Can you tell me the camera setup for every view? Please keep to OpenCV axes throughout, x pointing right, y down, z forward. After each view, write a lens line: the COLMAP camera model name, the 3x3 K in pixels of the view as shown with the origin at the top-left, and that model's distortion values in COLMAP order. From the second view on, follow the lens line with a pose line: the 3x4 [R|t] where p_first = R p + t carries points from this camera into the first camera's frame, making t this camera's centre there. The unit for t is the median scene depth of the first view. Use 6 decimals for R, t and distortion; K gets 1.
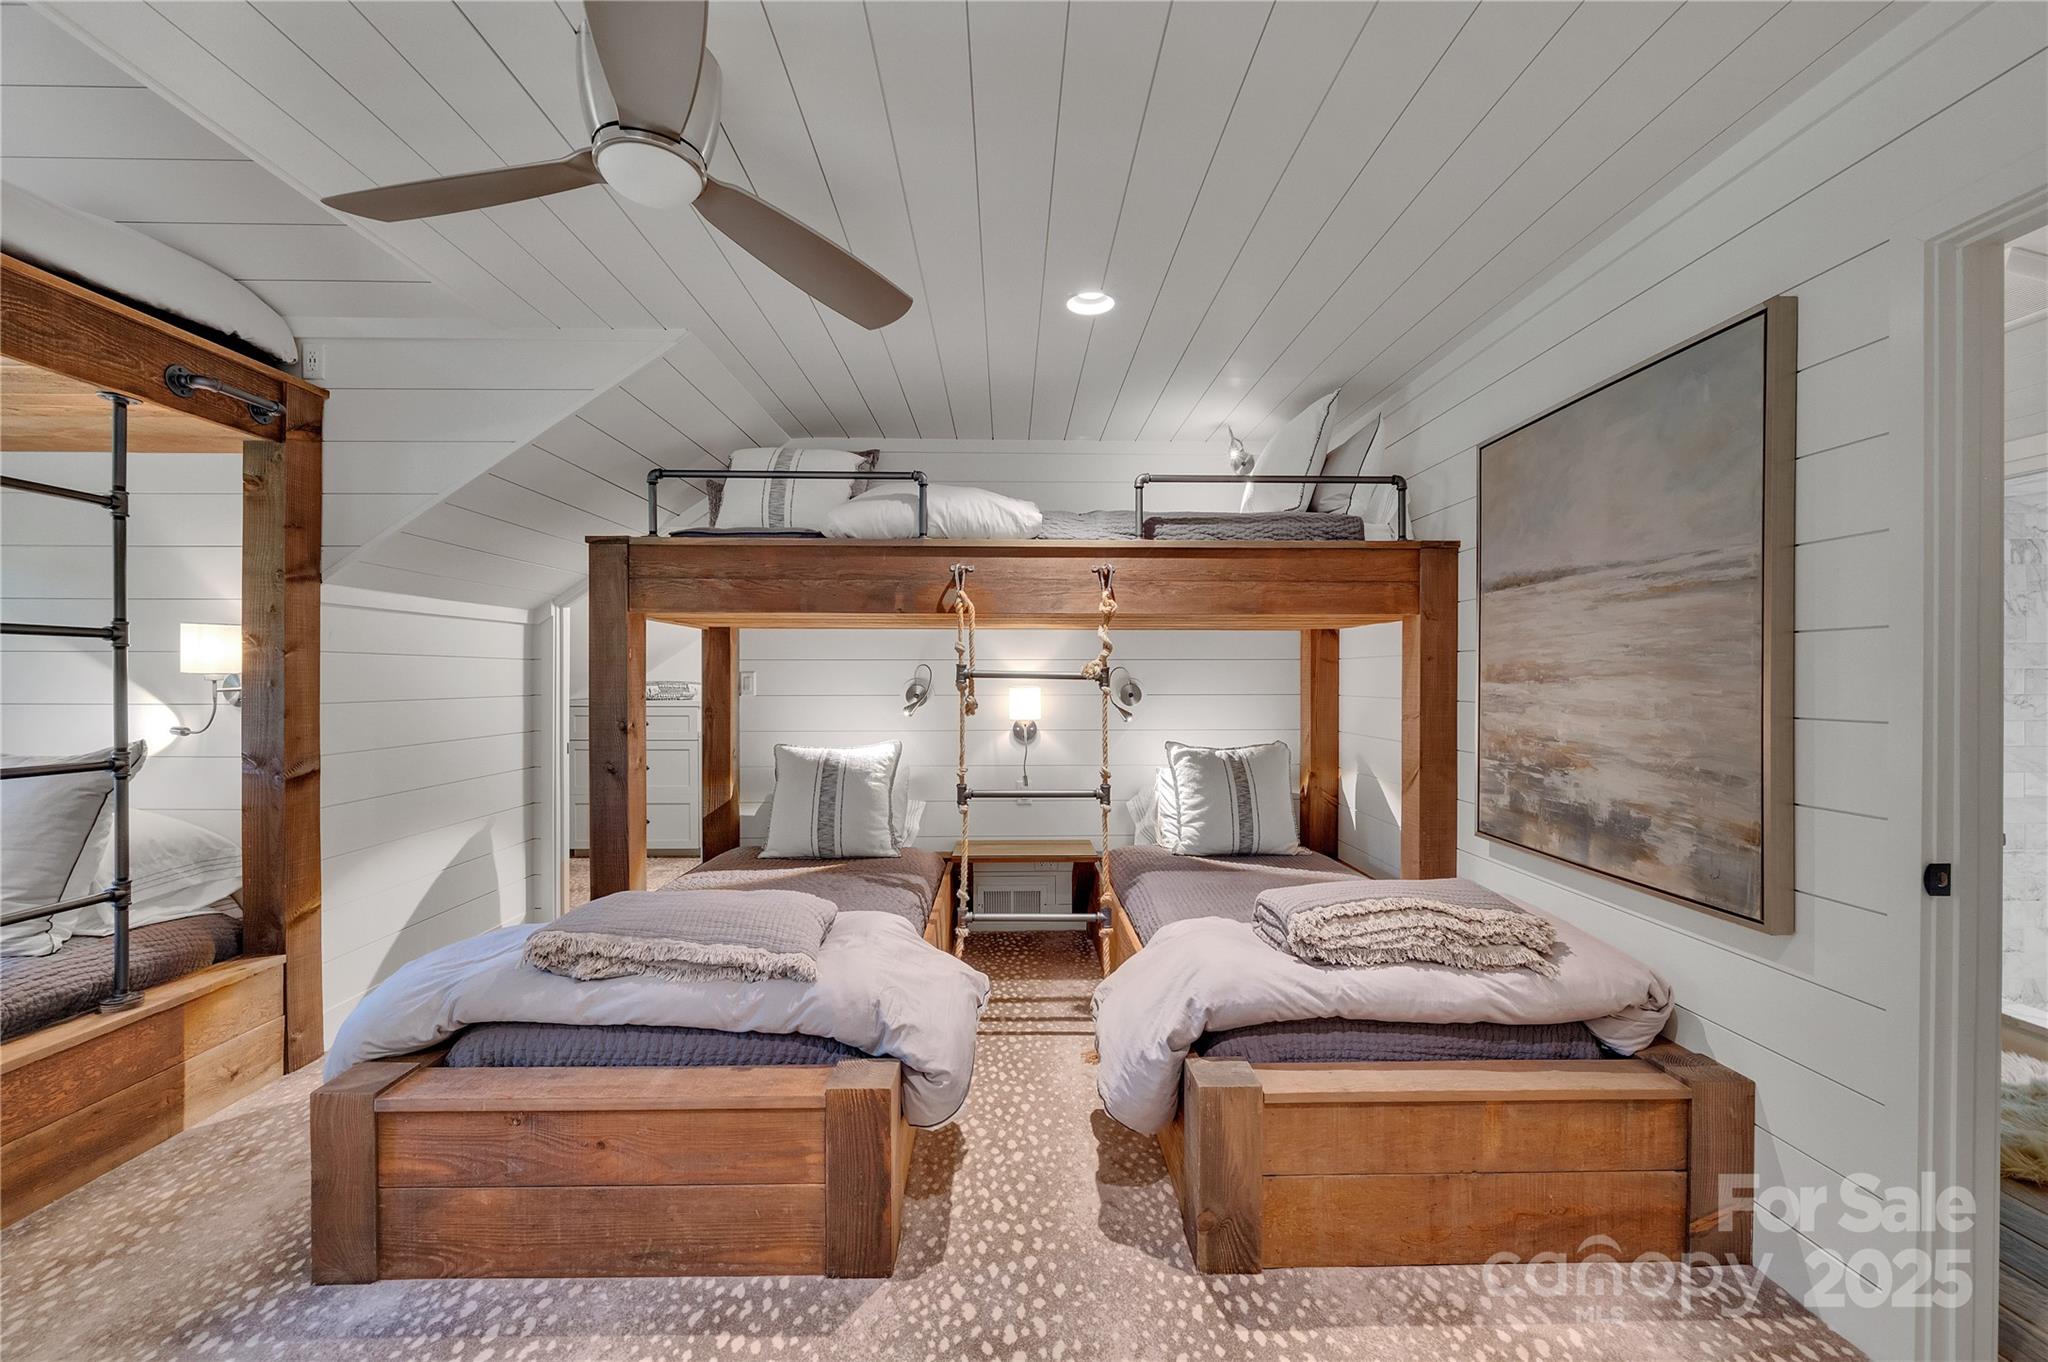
lens RADIAL K [[810.7, 0, 1028.5], [0, 810.7, 683.9], [0, 0, 1]] dist [-0.007339, 0.000507]
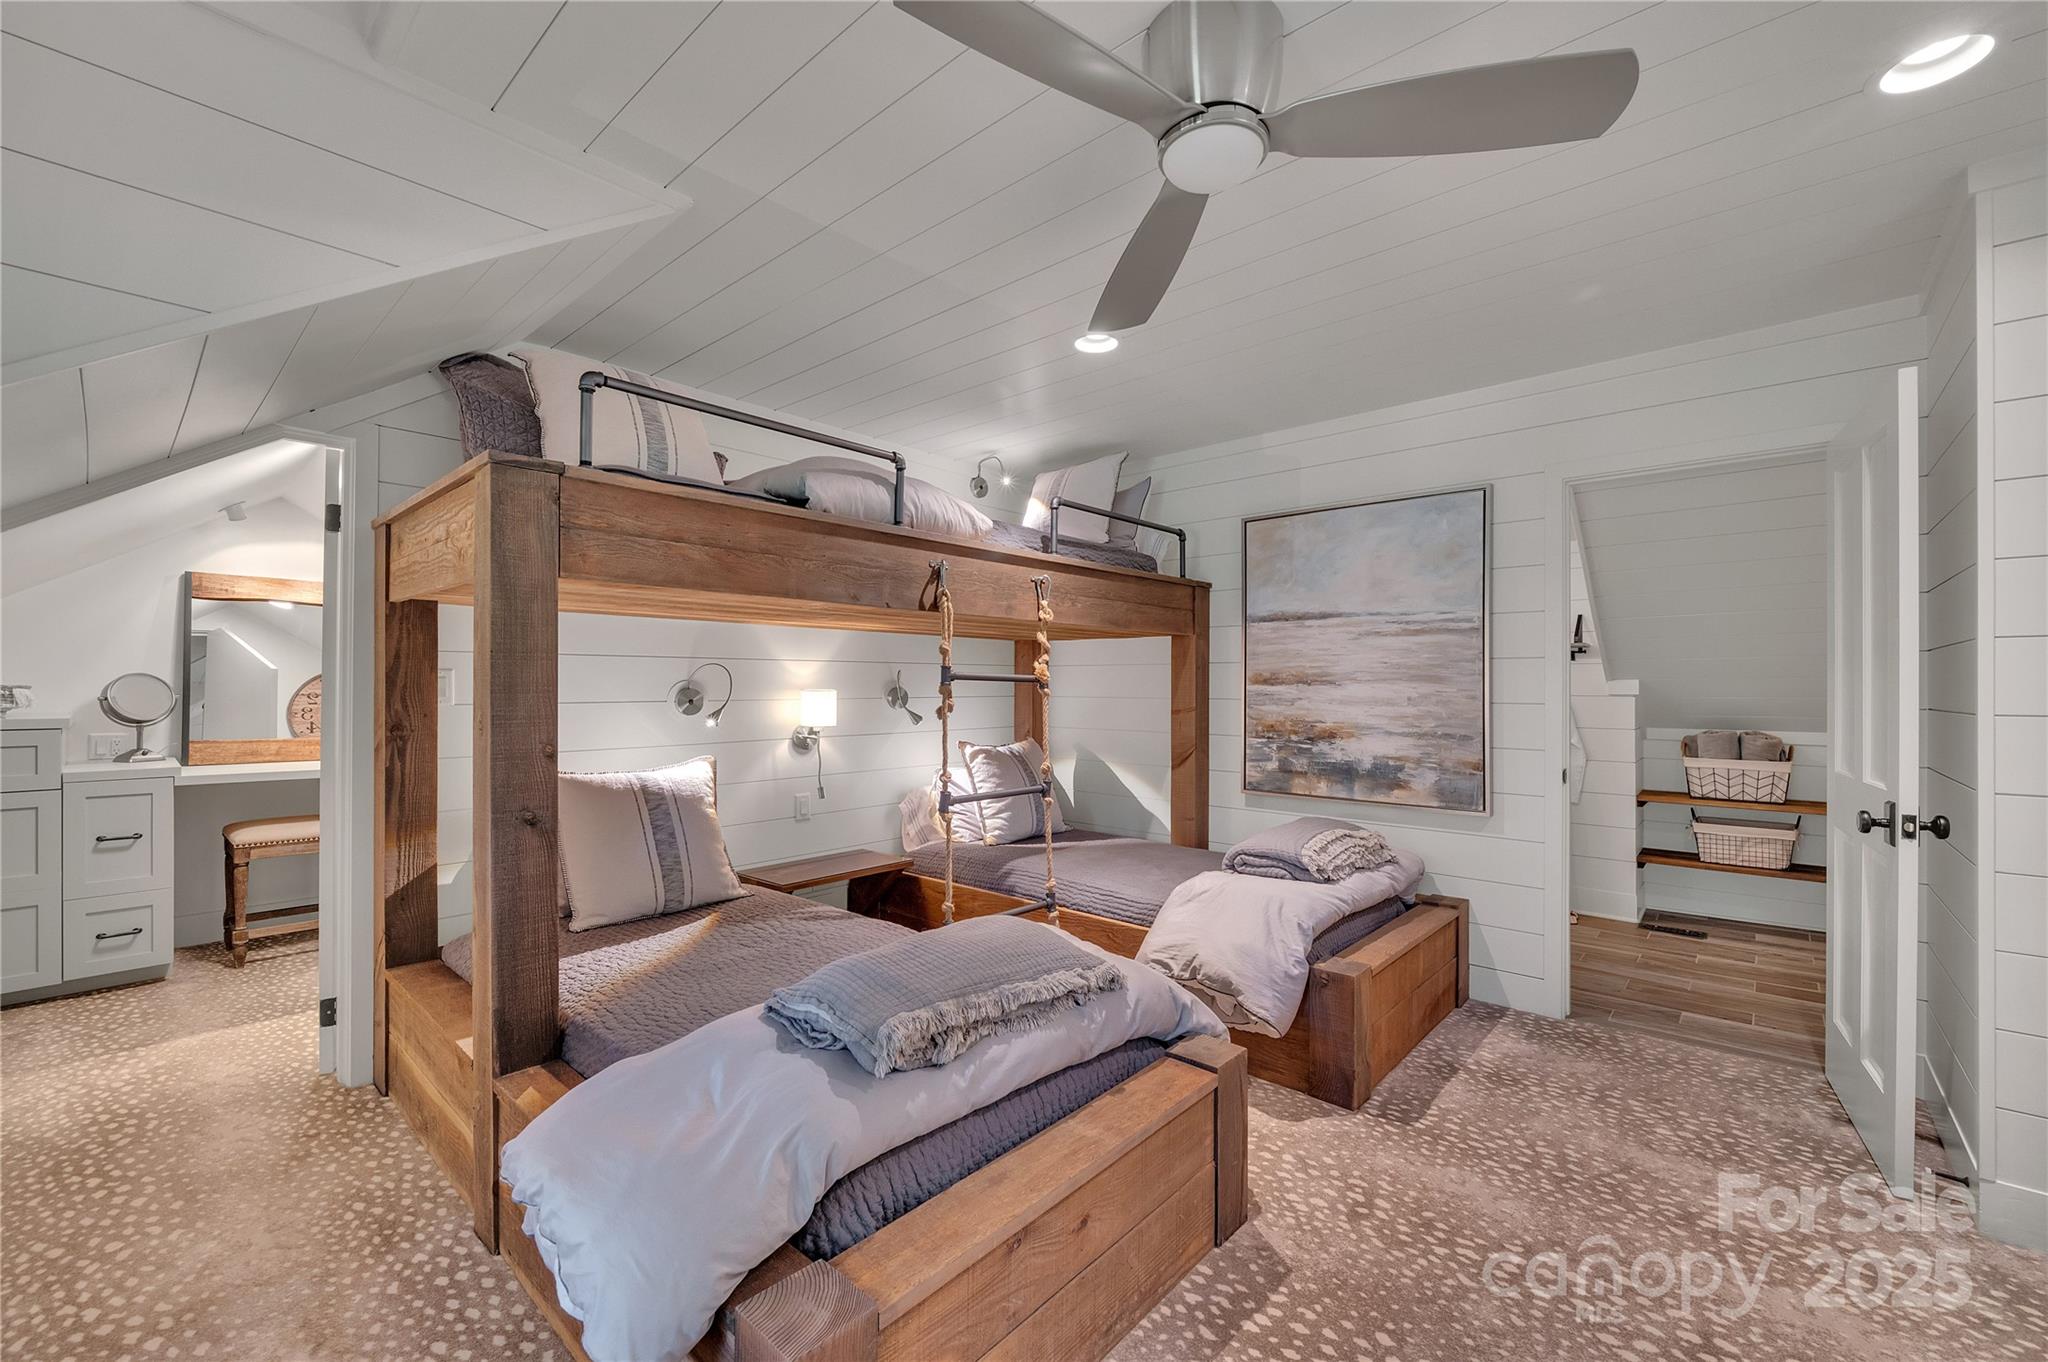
lens RADIAL K [[831.1, 0, 1024.0], [0, 831.1, 681.0], [0, 0, 1]] dist [-0.003362, 0.000160]
pose [[0.685210, 0.004617, 0.728331, -0.932520], [0.002224, 0.999962, -0.008432, 0.002900], [-0.728343, 0.007397, 0.685173, 0.334522]]
